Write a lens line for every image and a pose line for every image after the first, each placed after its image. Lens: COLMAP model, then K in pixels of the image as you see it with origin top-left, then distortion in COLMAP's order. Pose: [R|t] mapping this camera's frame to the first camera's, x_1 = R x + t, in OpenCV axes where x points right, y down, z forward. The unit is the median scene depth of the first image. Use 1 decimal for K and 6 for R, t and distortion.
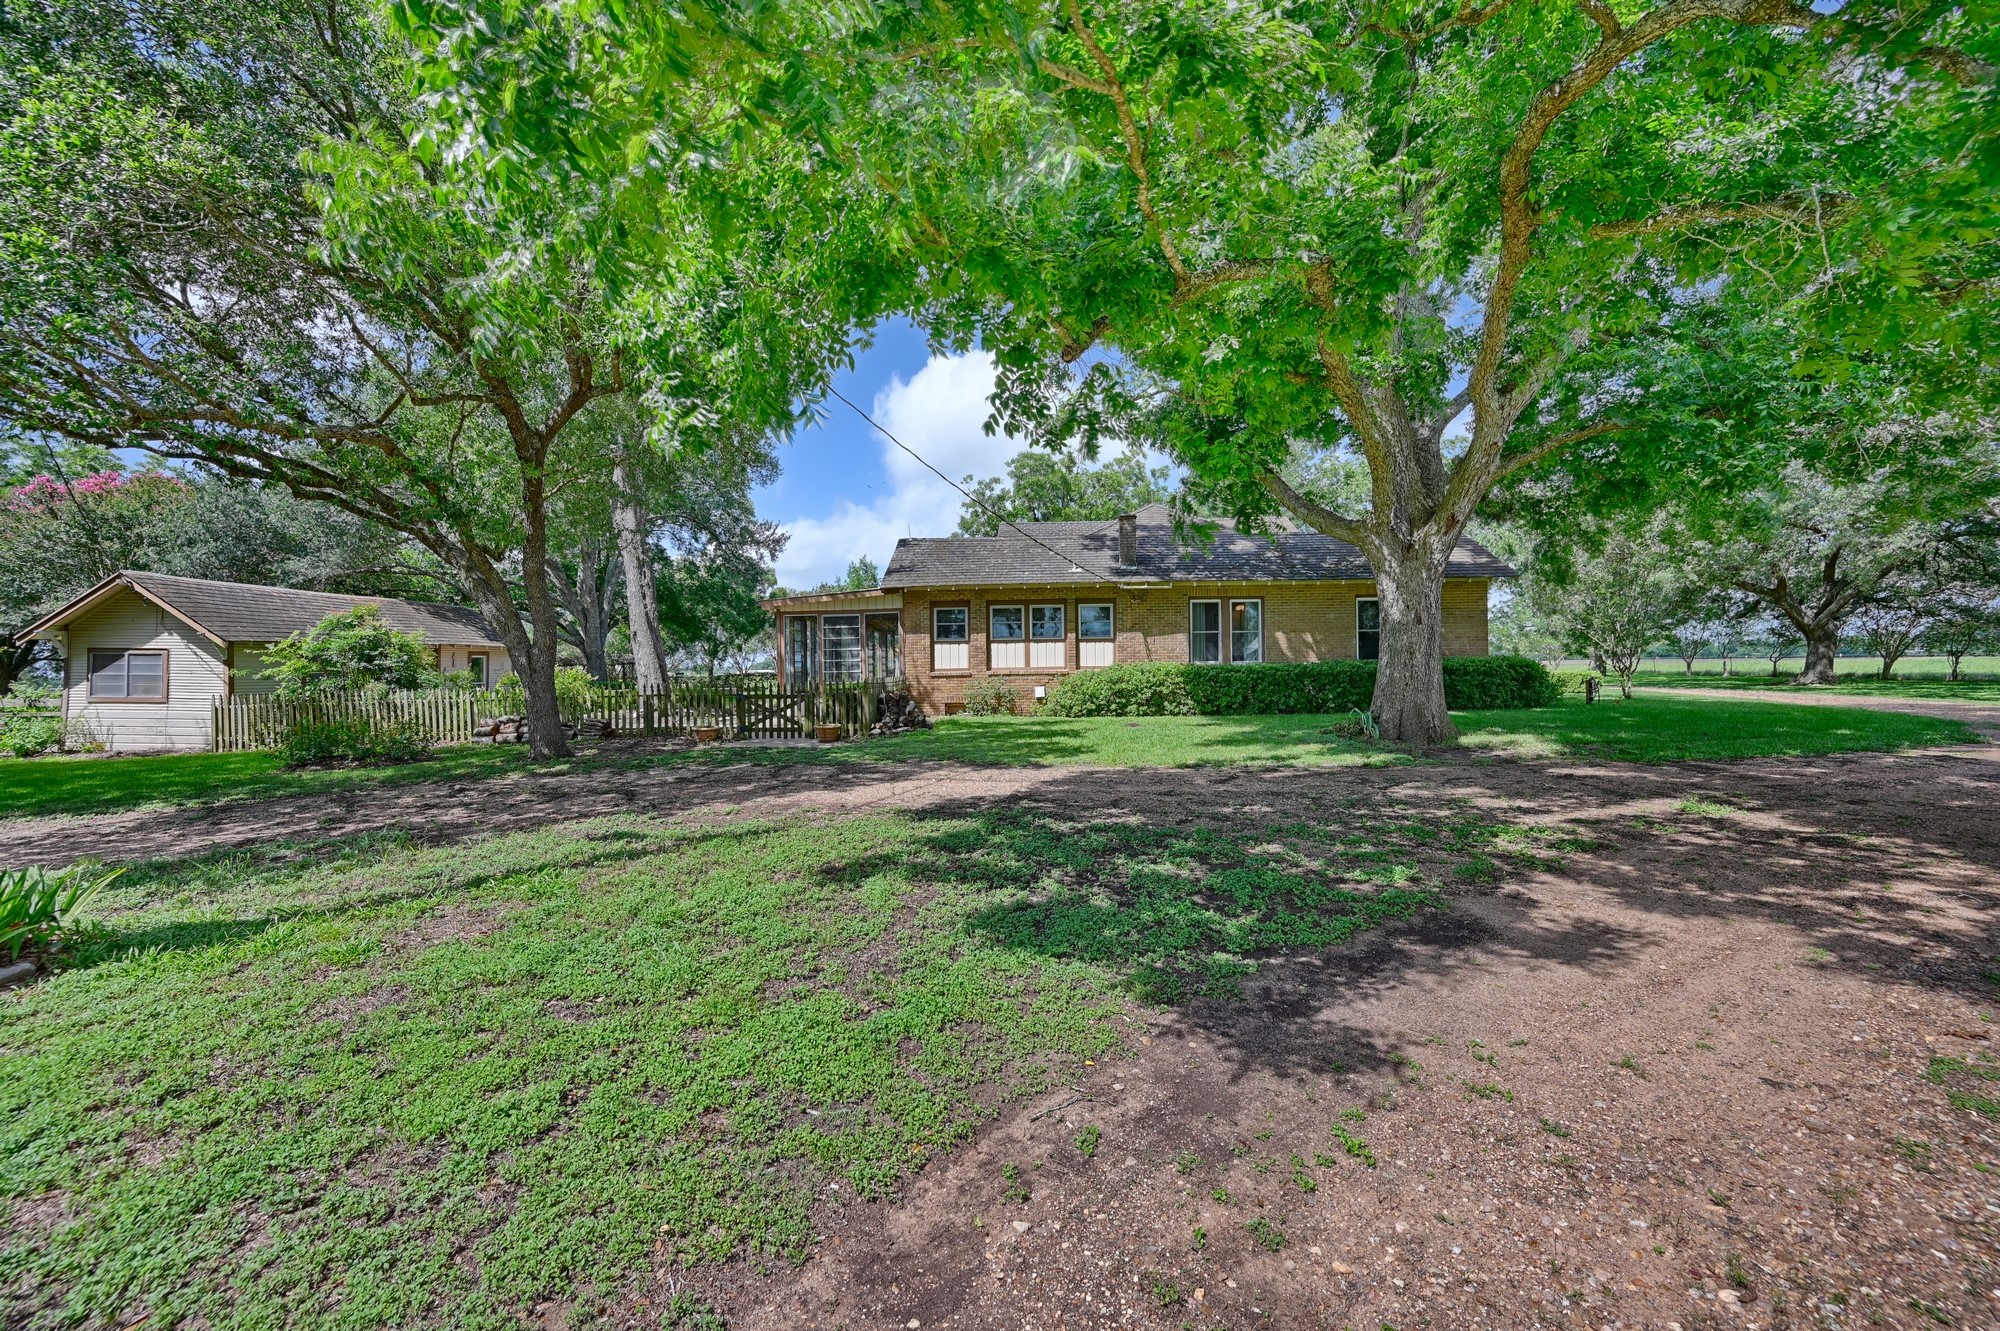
lens RADIAL K [[798.8, 0, 999.2], [0, 798.8, 671.0], [0, 0, 1]] dist [0.000170, -0.000041]
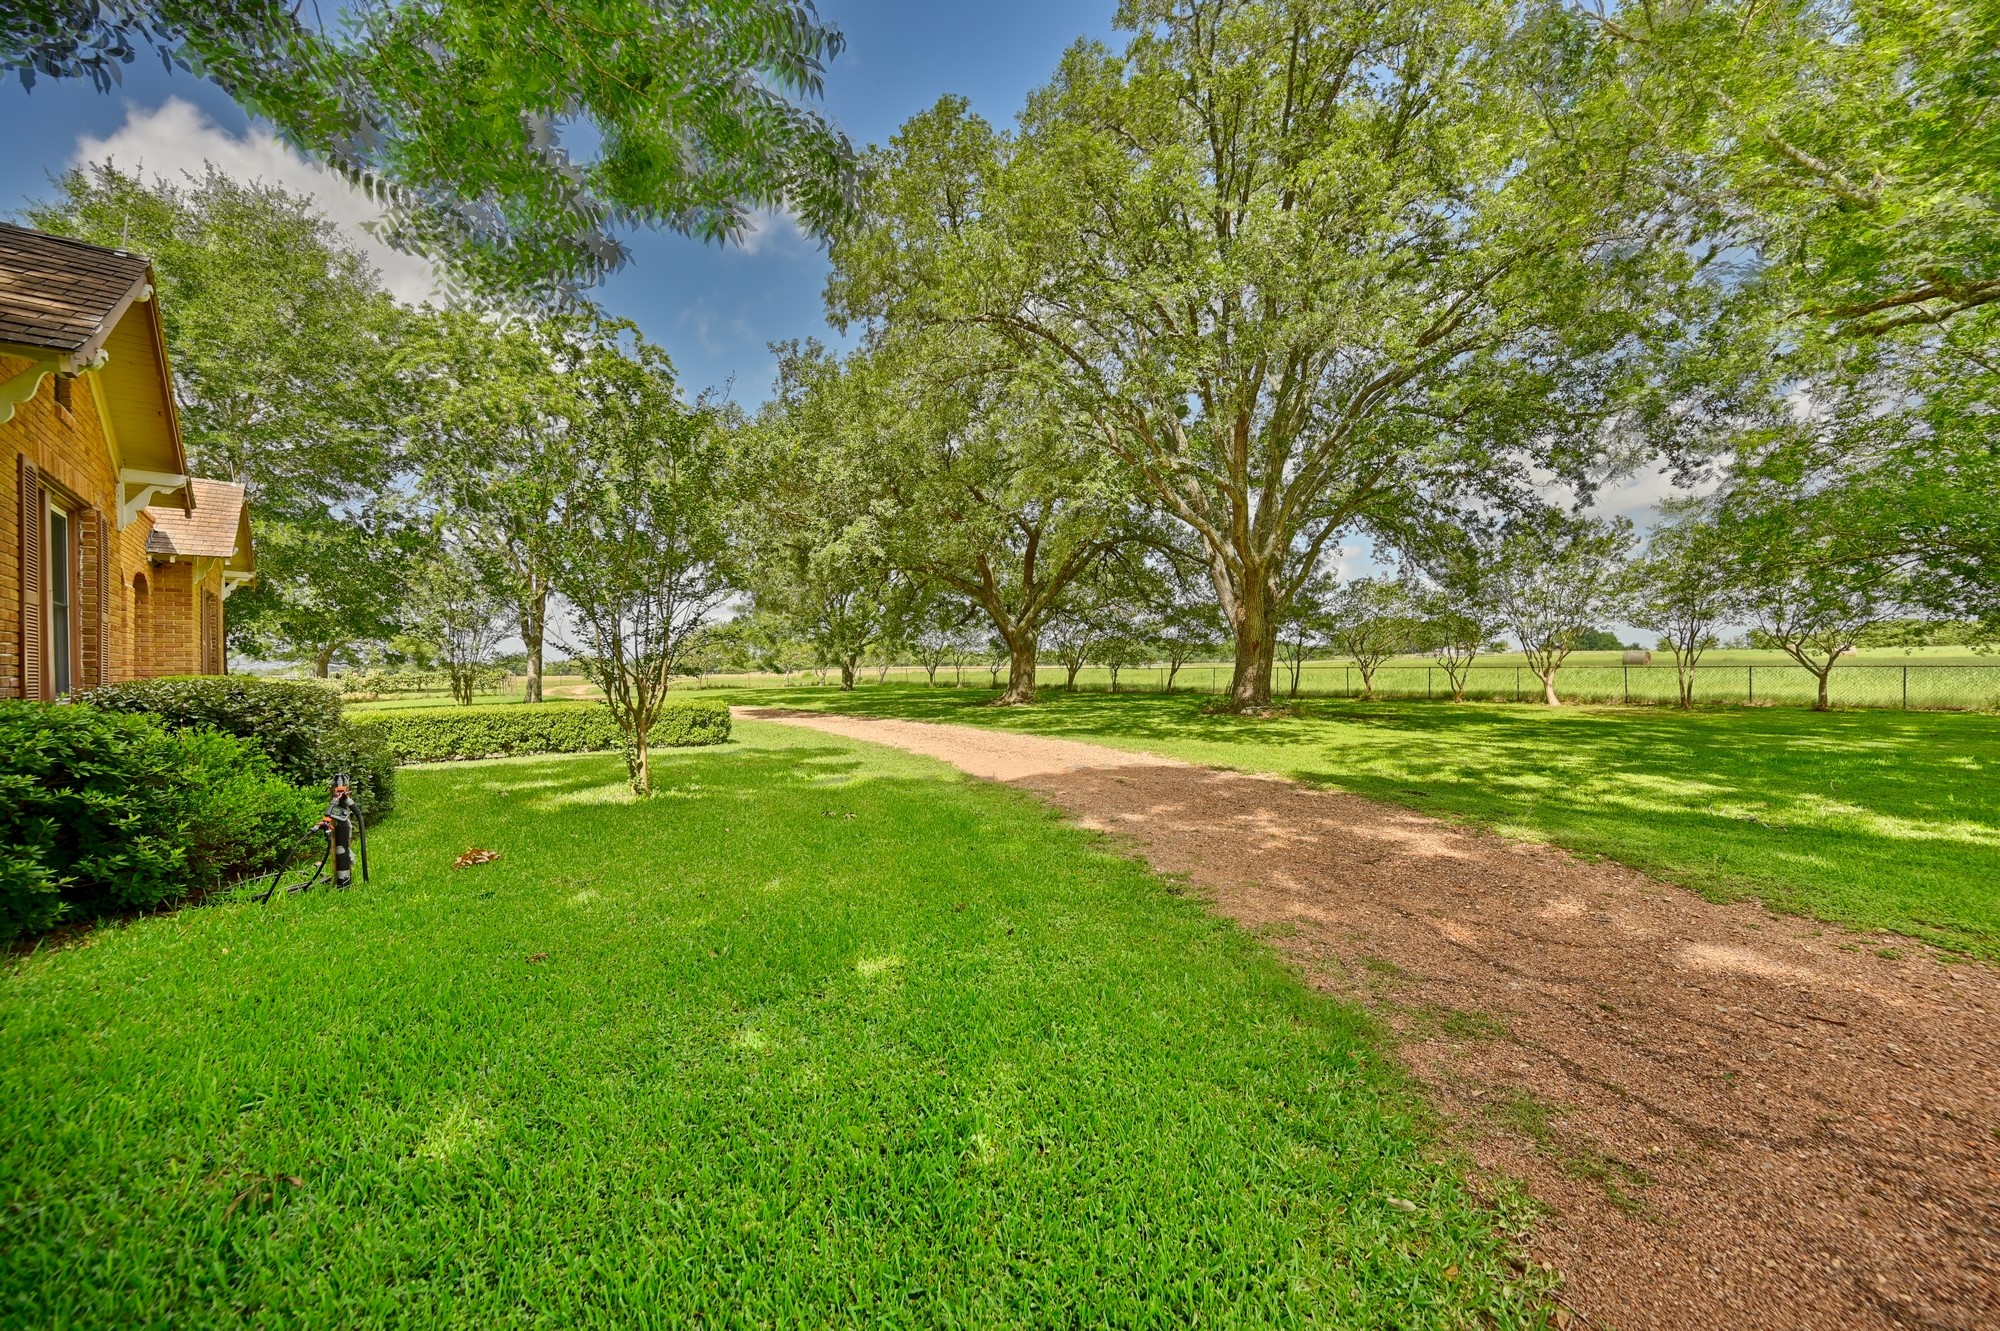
lens RADIAL K [[798.8, 0, 1003.5], [0, 798.8, 664.9], [0, 0, 1]] dist [0.000170, -0.000041]
pose [[0.722344, -0.003783, 0.691523, 0.334827], [0.013208, 0.999878, -0.008326, -0.014823], [-0.691407, 0.015147, 0.722306, 0.314993]]
